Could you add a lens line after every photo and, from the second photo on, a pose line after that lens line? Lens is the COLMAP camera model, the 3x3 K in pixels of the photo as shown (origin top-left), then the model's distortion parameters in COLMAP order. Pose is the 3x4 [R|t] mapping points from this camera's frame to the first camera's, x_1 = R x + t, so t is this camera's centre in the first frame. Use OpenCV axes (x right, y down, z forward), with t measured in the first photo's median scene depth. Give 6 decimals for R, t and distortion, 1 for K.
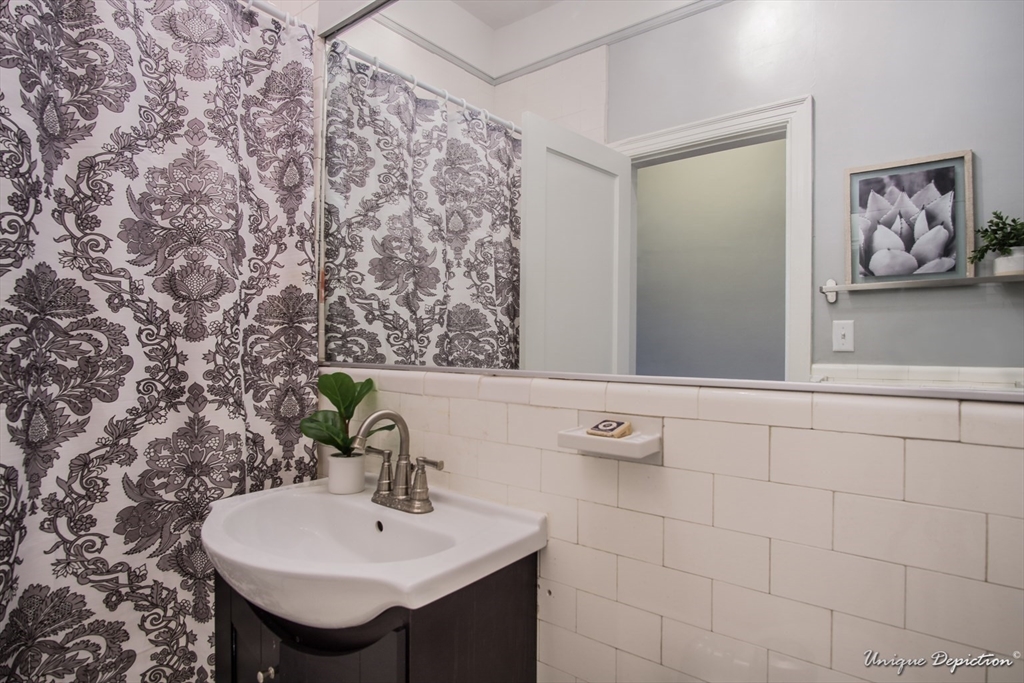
lens RADIAL K [[551.4, 0, 513.3], [0, 551.4, 341.2], [0, 0, 1]] dist [-0.006084, -0.000010]
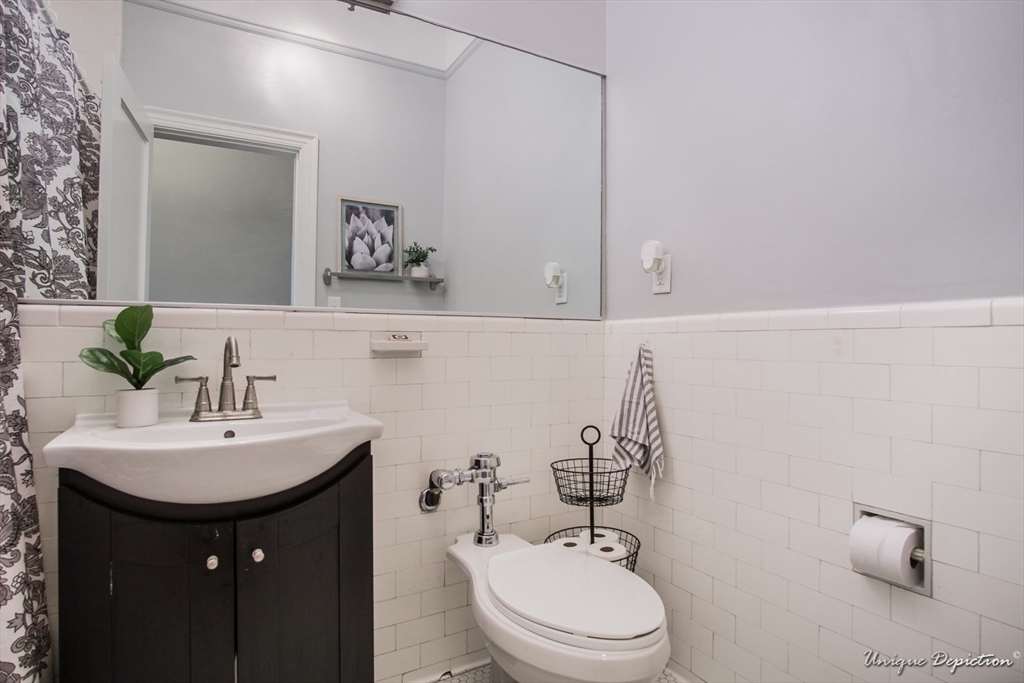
lens RADIAL K [[551.4, 0, 514.0], [0, 551.4, 340.5], [0, 0, 1]] dist [-0.006084, -0.000010]
pose [[0.378243, -0.005720, 0.925689, -0.631343], [-0.004900, 0.999955, 0.008181, 0.069937], [-0.925694, -0.007630, 0.378197, -0.006405]]
